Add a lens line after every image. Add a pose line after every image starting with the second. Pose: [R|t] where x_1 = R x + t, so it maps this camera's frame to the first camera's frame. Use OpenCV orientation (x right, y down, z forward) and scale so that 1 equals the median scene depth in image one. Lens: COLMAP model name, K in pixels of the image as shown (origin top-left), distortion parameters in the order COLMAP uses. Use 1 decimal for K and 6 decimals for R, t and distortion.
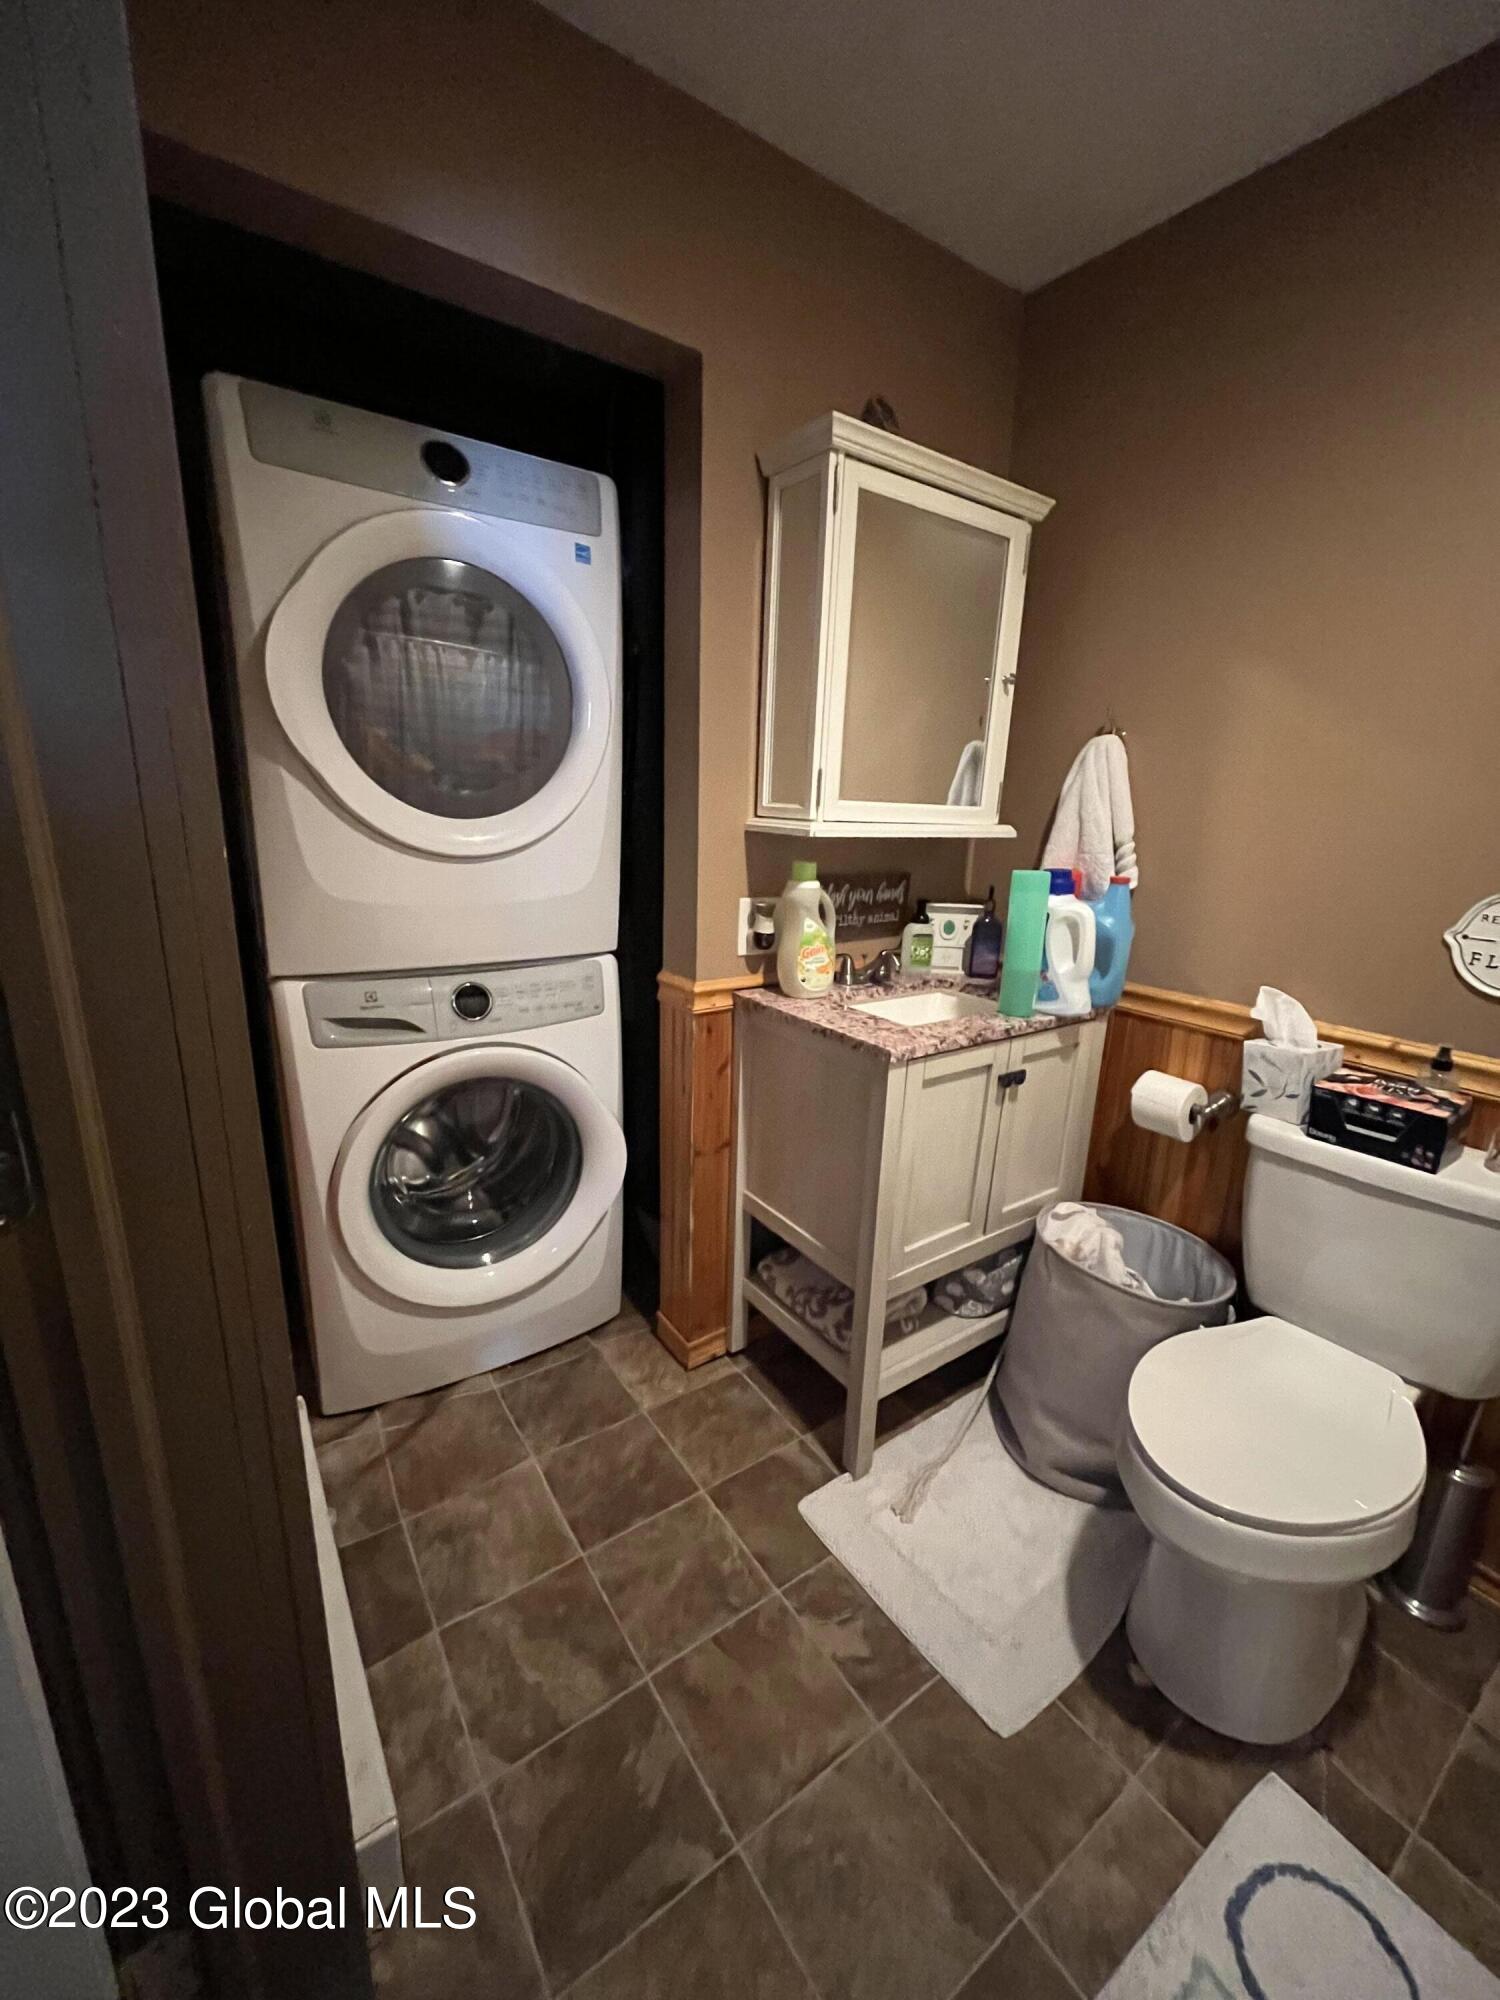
lens RADIAL K [[803.1, 0, 751.2], [0, 803.1, 1010.4], [0, 0, 1]] dist [-0.002575, 0.000742]
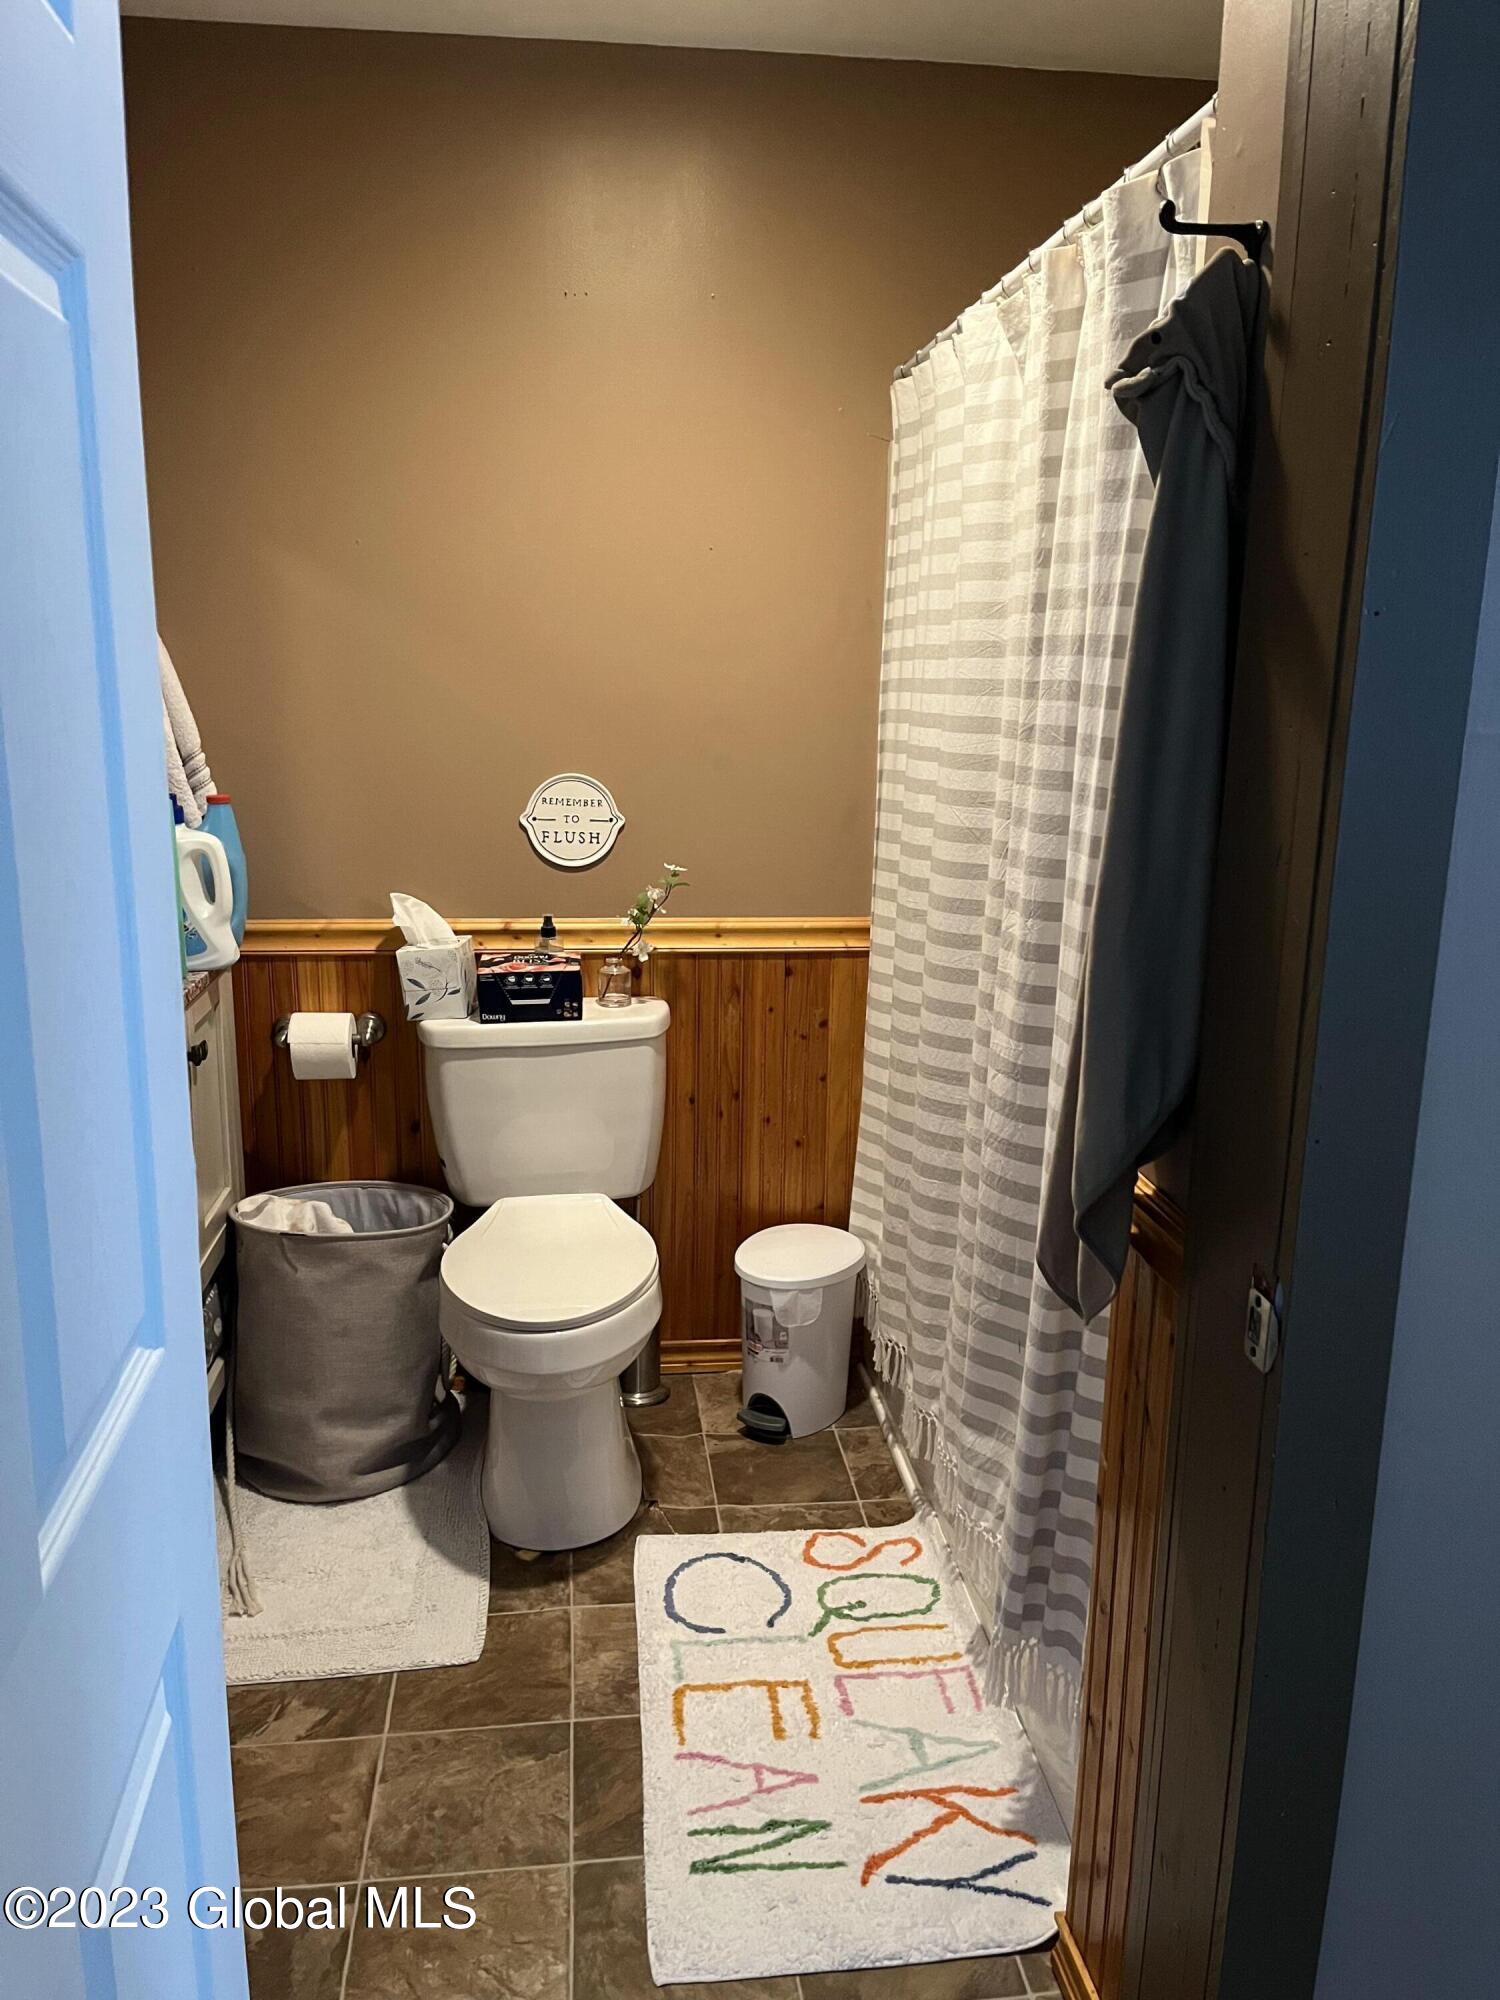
lens RADIAL K [[1517.1, 0, 748.9], [0, 1517.1, 1000.3], [0, 0, 1]] dist [0.037364, 0.001671]
pose [[0.476521, -0.216624, 0.852058, -0.852397], [0.223268, 0.967213, 0.121036, -0.035479], [-0.850341, 0.132562, 0.509262, -0.321041]]
